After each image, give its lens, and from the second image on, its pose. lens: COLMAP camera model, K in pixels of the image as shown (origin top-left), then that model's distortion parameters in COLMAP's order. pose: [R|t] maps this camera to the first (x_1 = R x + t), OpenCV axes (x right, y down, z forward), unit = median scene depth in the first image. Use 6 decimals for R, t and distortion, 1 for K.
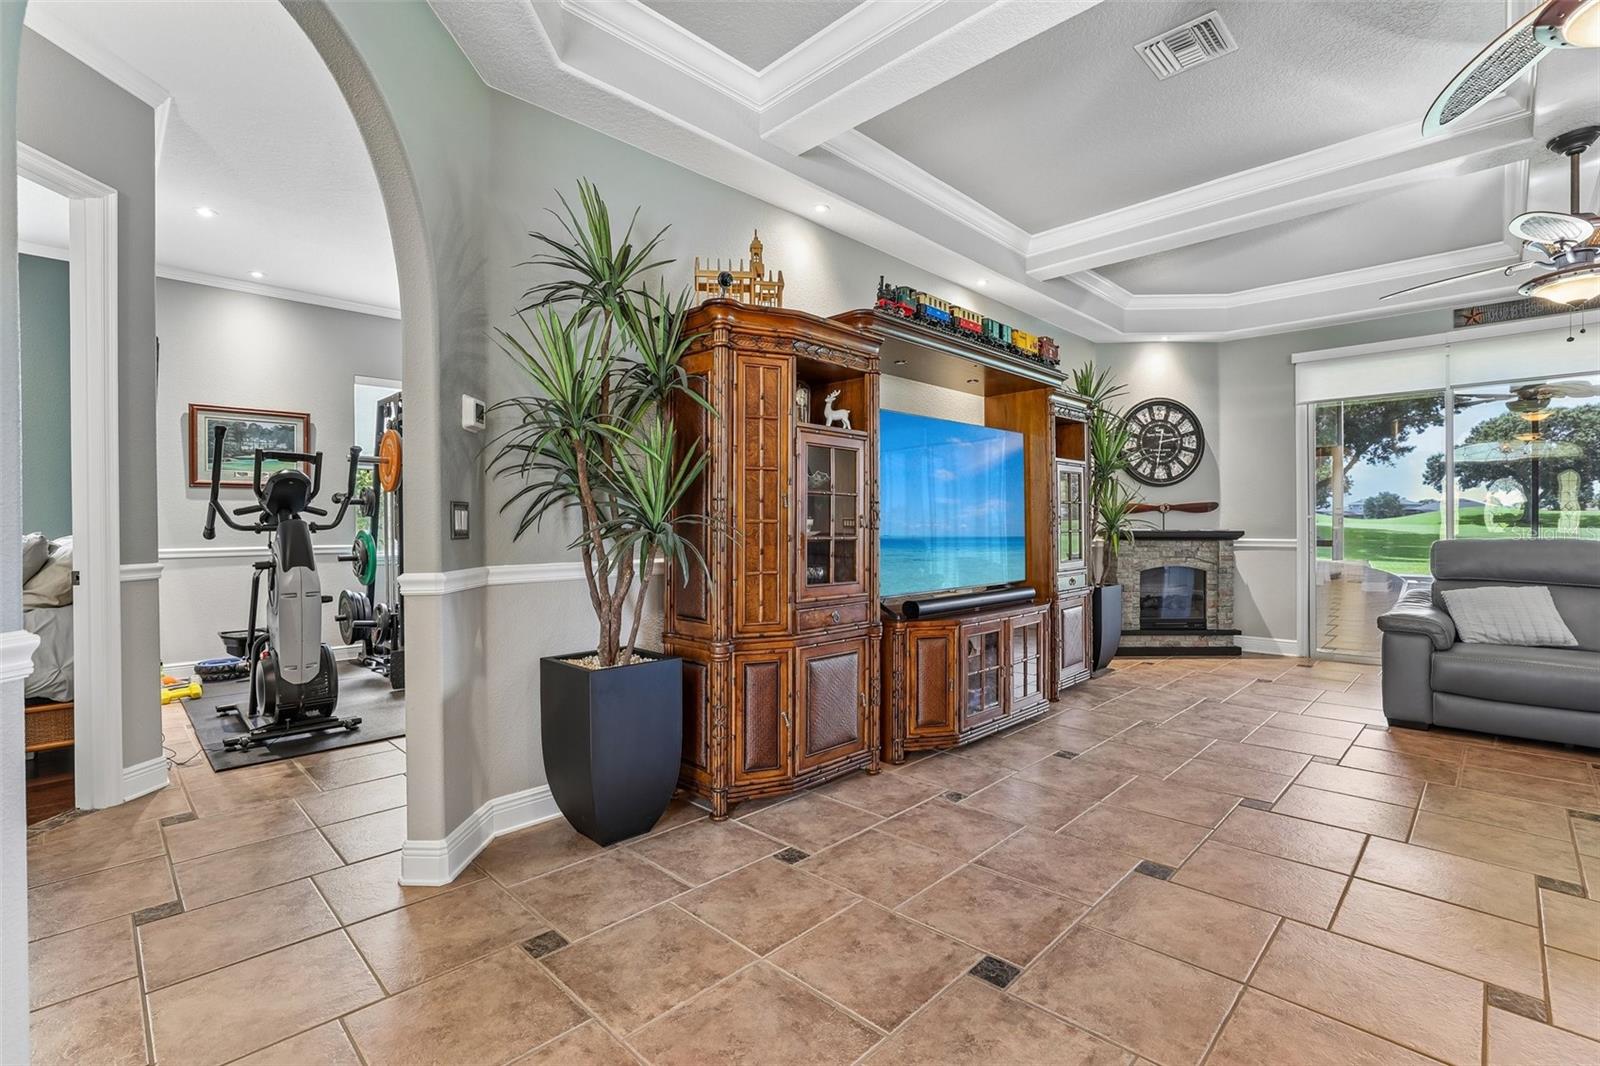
lens RADIAL K [[724.9, 0, 806.7], [0, 724.9, 537.4], [0, 0, 1]] dist [-0.014763, 0.002589]
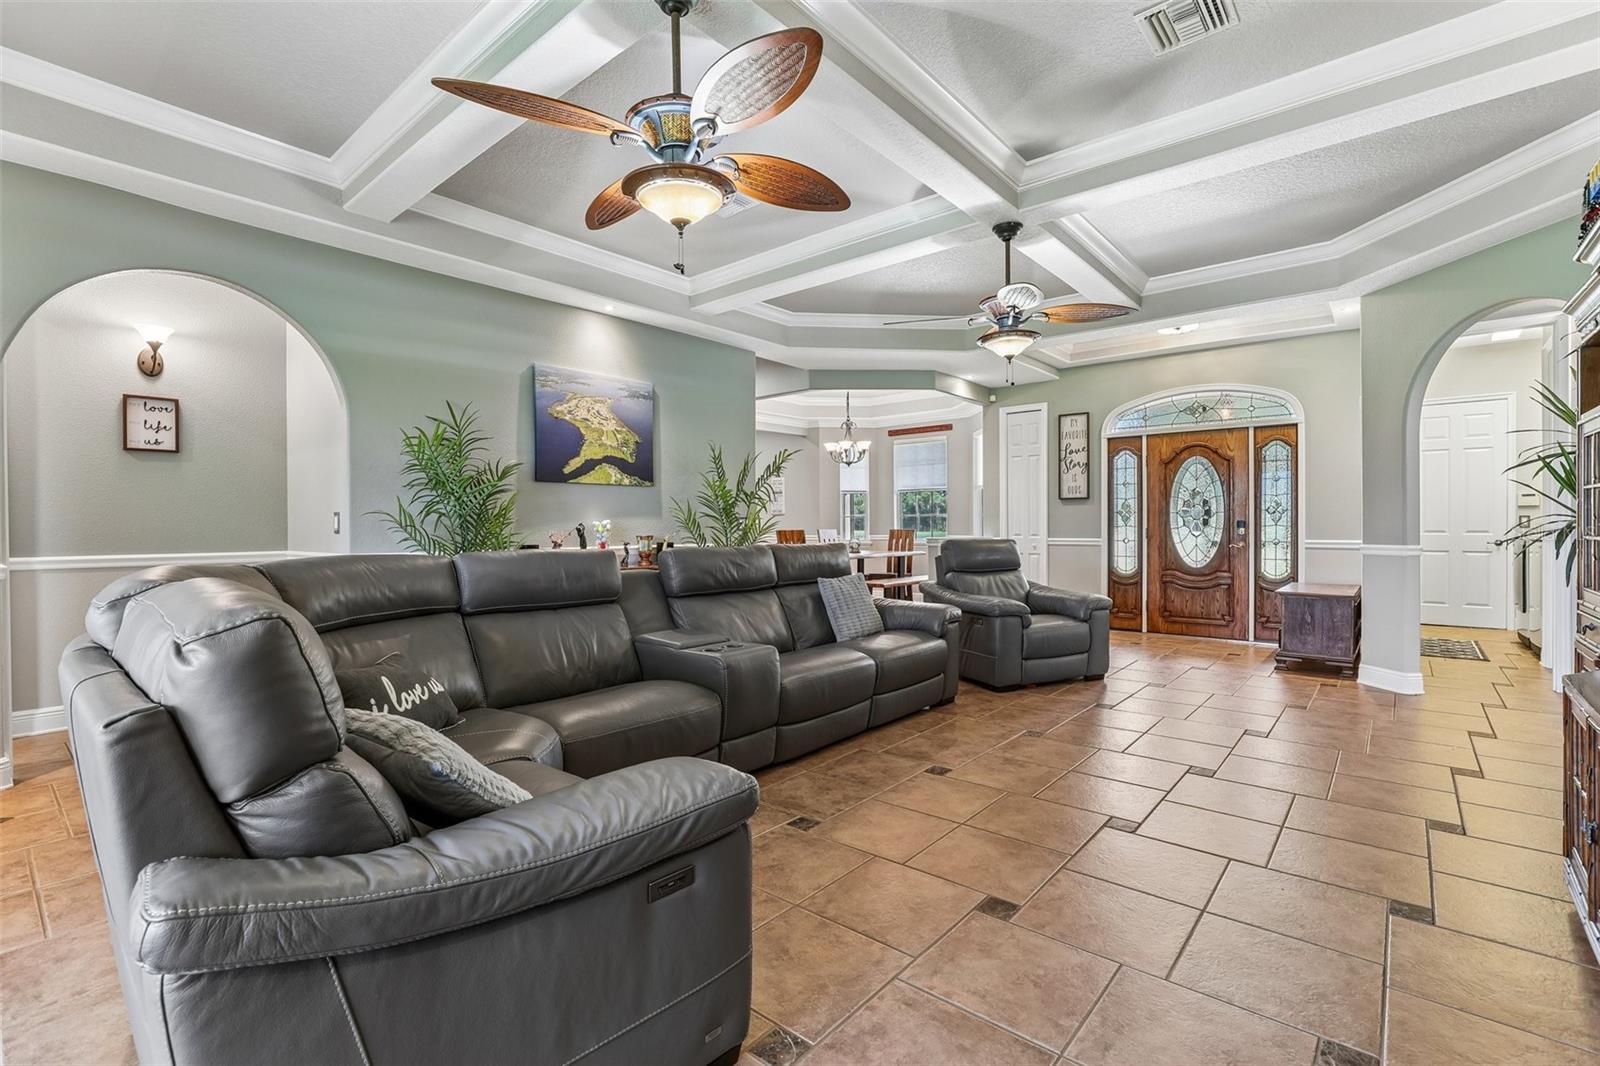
lens RADIAL K [[724.9, 0, 794.3], [0, 724.9, 530.1], [0, 0, 1]] dist [-0.014763, 0.002589]
pose [[-0.997082, 0.011562, -0.075455, 0.874262], [0.009503, 0.999574, 0.027595, -0.034535], [0.075742, 0.026798, -0.996767, 1.479773]]
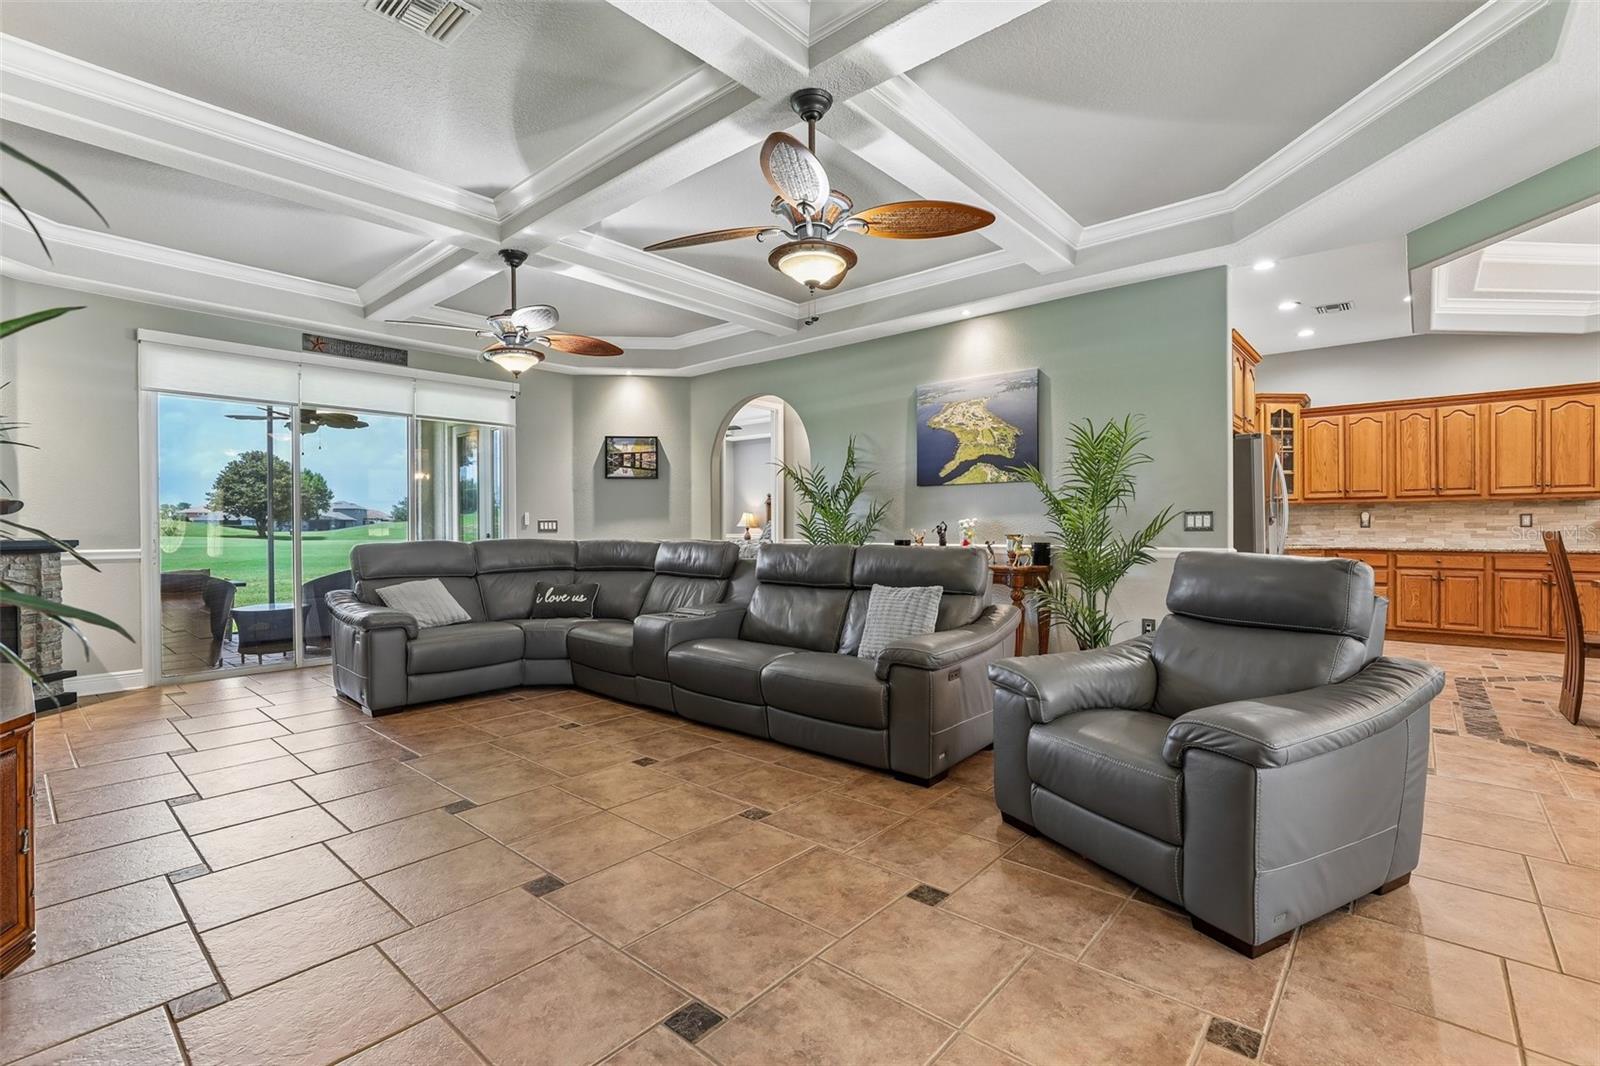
lens RADIAL K [[724.9, 0, 803.2], [0, 724.9, 523.6], [0, 0, 1]] dist [-0.014763, 0.002589]
pose [[-0.064535, 0.012387, 0.997839, -0.318878], [0.023479, 0.999665, -0.010892, 0.000199], [-0.997639, 0.022725, -0.064804, 0.450884]]
